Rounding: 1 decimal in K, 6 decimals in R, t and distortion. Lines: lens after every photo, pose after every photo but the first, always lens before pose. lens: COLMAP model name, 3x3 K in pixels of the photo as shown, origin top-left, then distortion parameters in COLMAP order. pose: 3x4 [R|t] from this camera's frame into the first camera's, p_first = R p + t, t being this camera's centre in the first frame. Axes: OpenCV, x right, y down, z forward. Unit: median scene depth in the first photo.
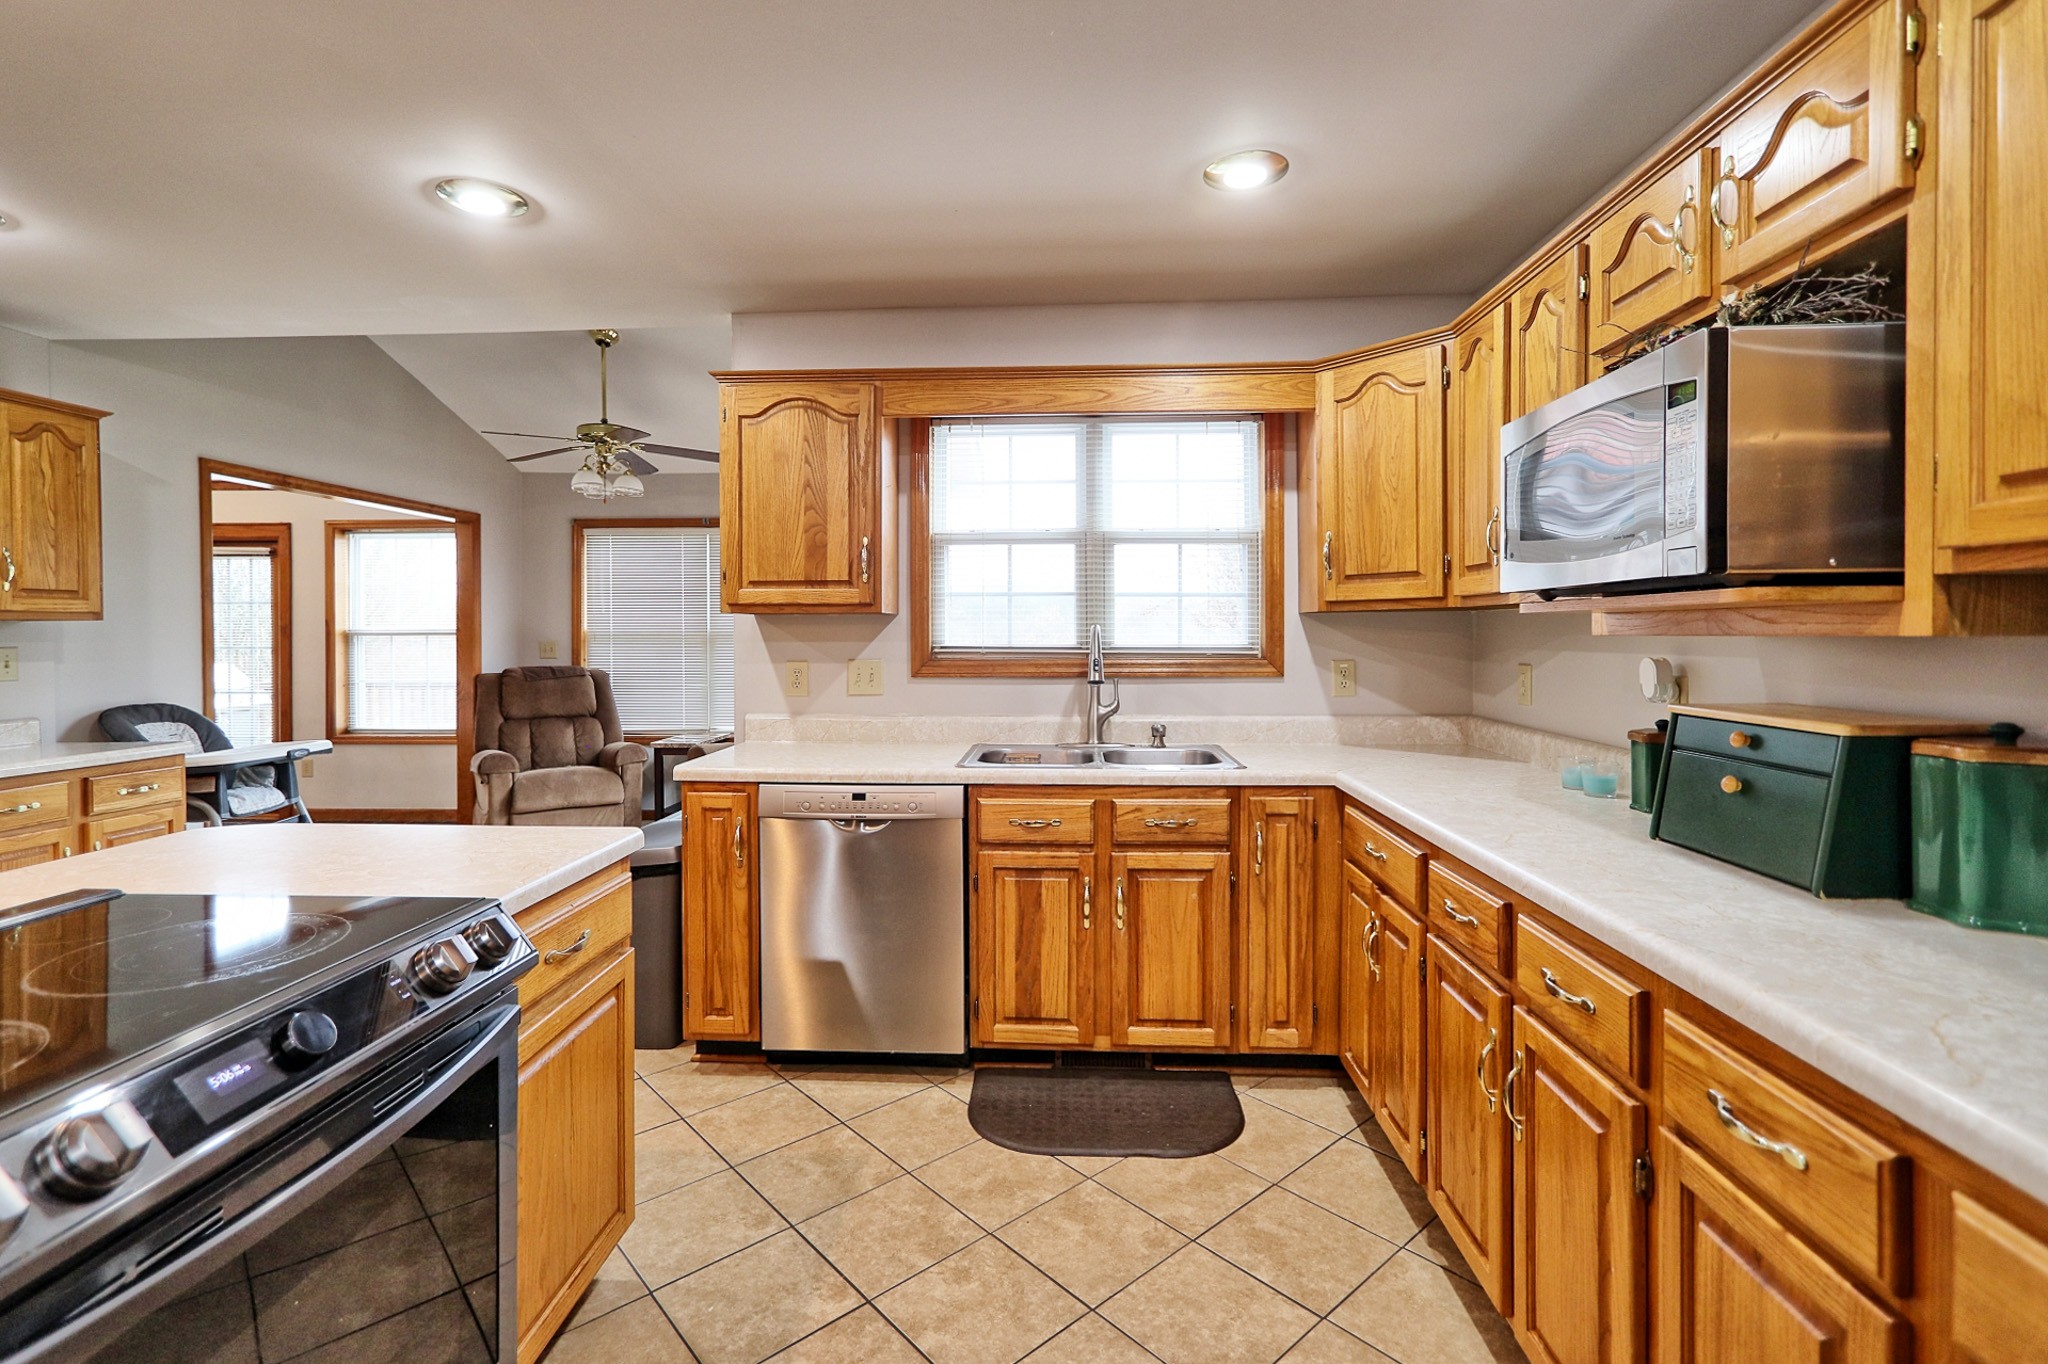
lens RADIAL K [[943.8, 0, 1008.3], [0, 943.8, 644.0], [0, 0, 1]] dist [0.010114, 0.004158]
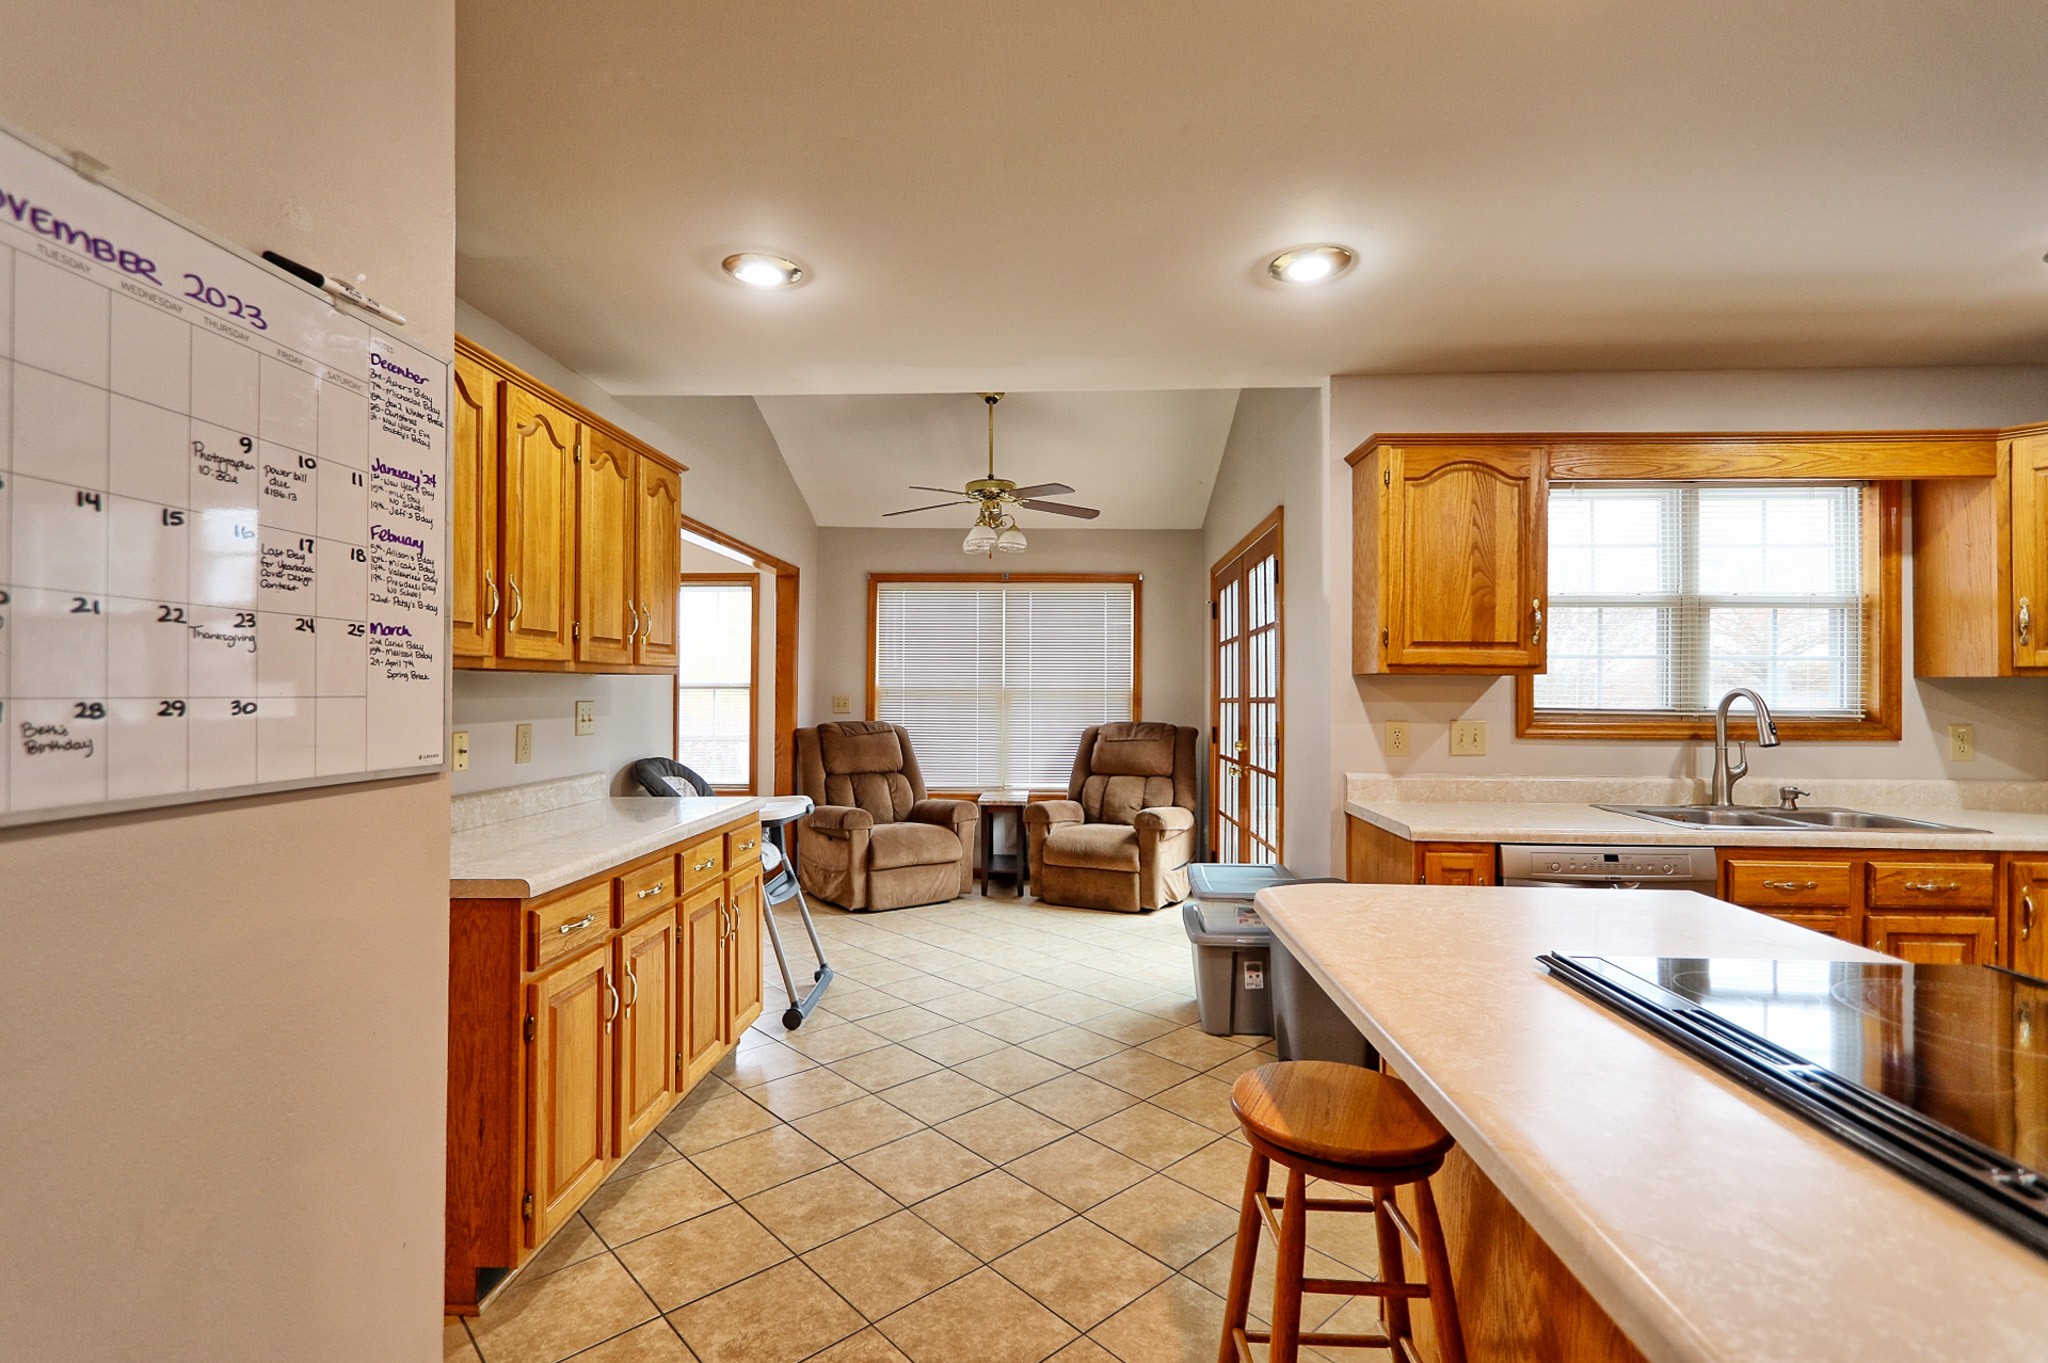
lens RADIAL K [[943.8, 0, 1027.0], [0, 943.8, 687.1], [0, 0, 1]] dist [0.010114, 0.004158]
pose [[0.999519, 0.008265, 0.029887, -0.672103], [-0.007859, 0.999876, -0.013679, -0.001198], [-0.029996, 0.013438, 0.999460, 0.007620]]
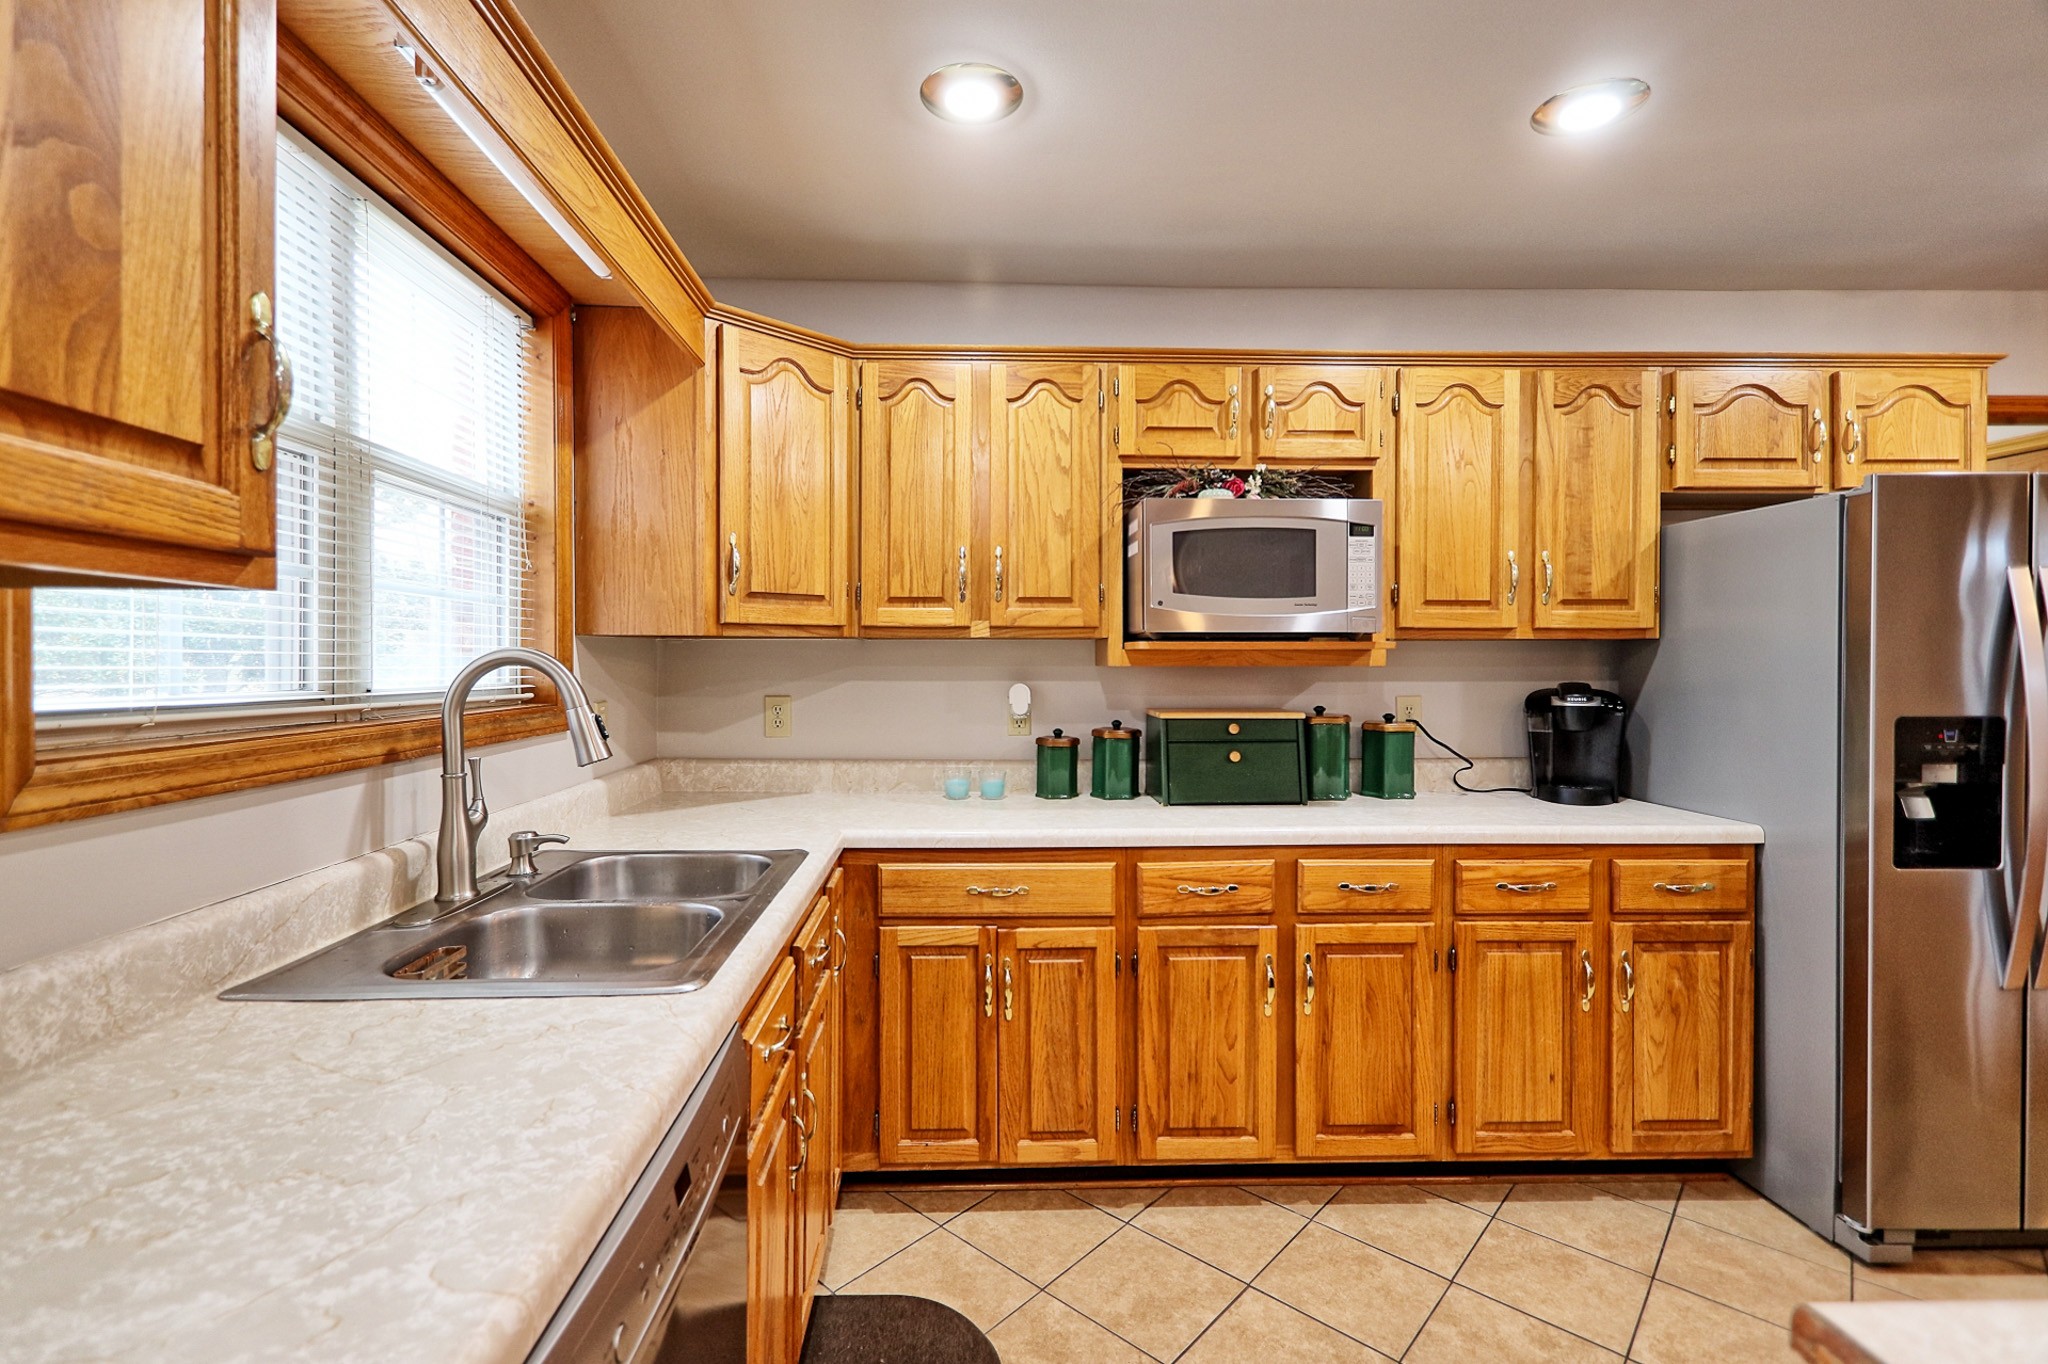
lens RADIAL K [[943.8, 0, 1017.6], [0, 943.8, 668.6], [0, 0, 1]] dist [0.010114, 0.004158]
pose [[-0.116827, -0.003719, 0.993145, -0.404625], [0.010355, 0.999934, 0.004962, -0.008506], [-0.993098, 0.010864, -0.116781, 0.767092]]
